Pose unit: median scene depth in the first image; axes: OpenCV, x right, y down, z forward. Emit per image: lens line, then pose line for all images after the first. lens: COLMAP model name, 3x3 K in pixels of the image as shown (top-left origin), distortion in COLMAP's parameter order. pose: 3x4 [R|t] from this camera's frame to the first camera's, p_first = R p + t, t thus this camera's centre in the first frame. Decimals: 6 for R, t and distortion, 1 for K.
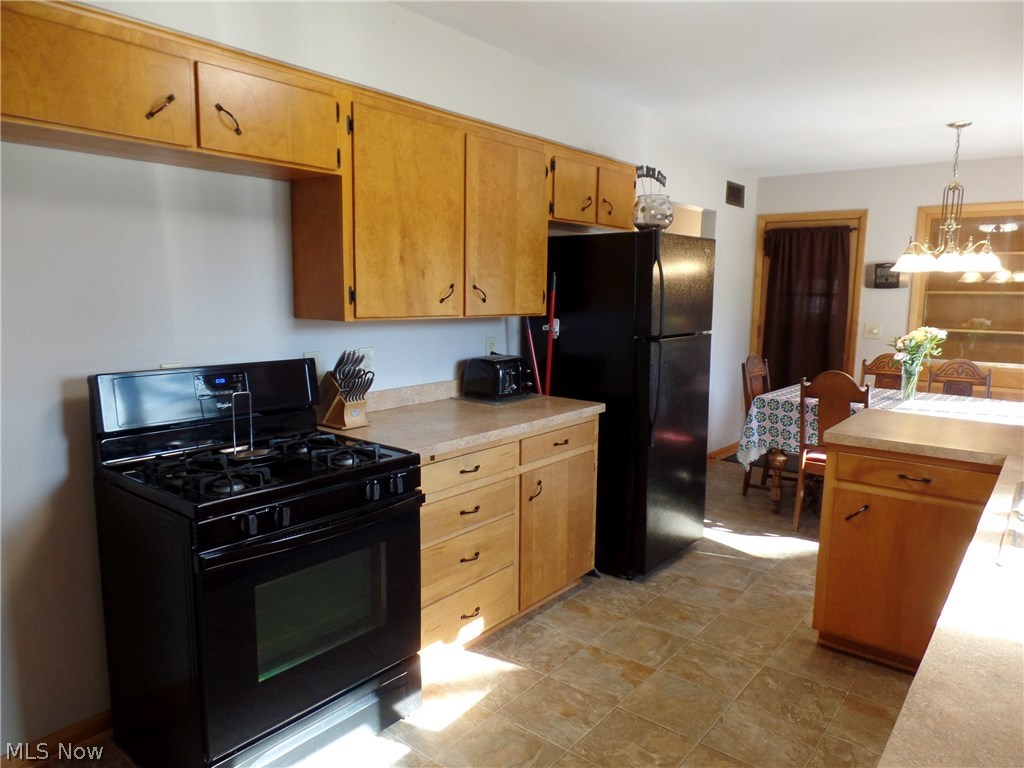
lens RADIAL K [[694.0, 0, 522.0], [0, 694.0, 382.0], [0, 0, 1]] dist [-0.013820, 0.004267]
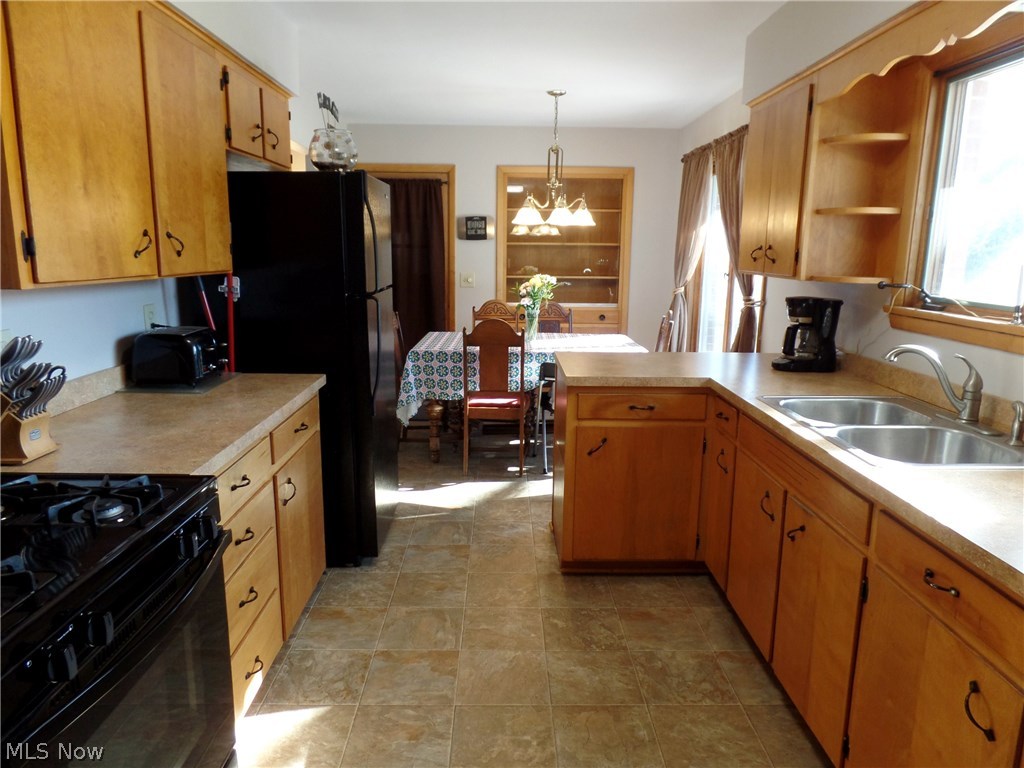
lens RADIAL K [[694.0, 0, 507.9], [0, 694.0, 382.9], [0, 0, 1]] dist [-0.013820, 0.004267]
pose [[0.775125, -0.124279, 0.619464, -0.188855], [0.082745, 0.991986, 0.095478, -0.017264], [-0.626366, -0.022749, 0.779197, 0.156124]]
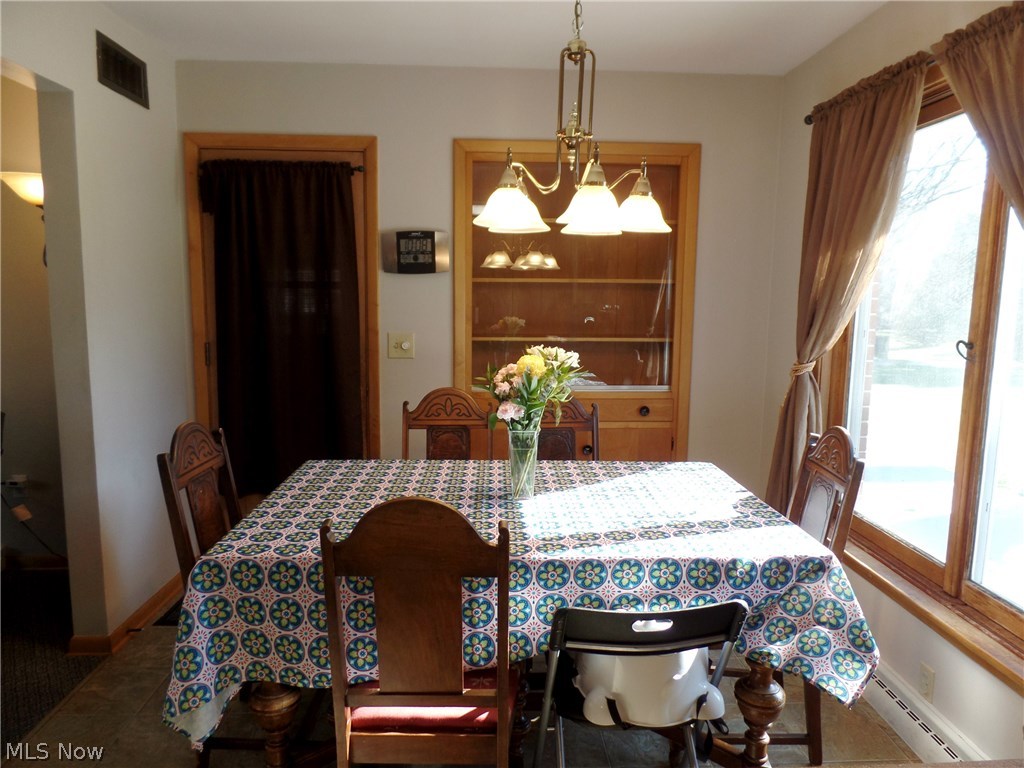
lens RADIAL K [[694.0, 0, 500.8], [0, 694.0, 389.9], [0, 0, 1]] dist [-0.013820, 0.004267]
pose [[0.761743, -0.096149, 0.640705, 0.258303], [0.086138, 0.995177, 0.046933, -0.078399], [-0.642128, 0.019439, 0.766351, 0.678840]]
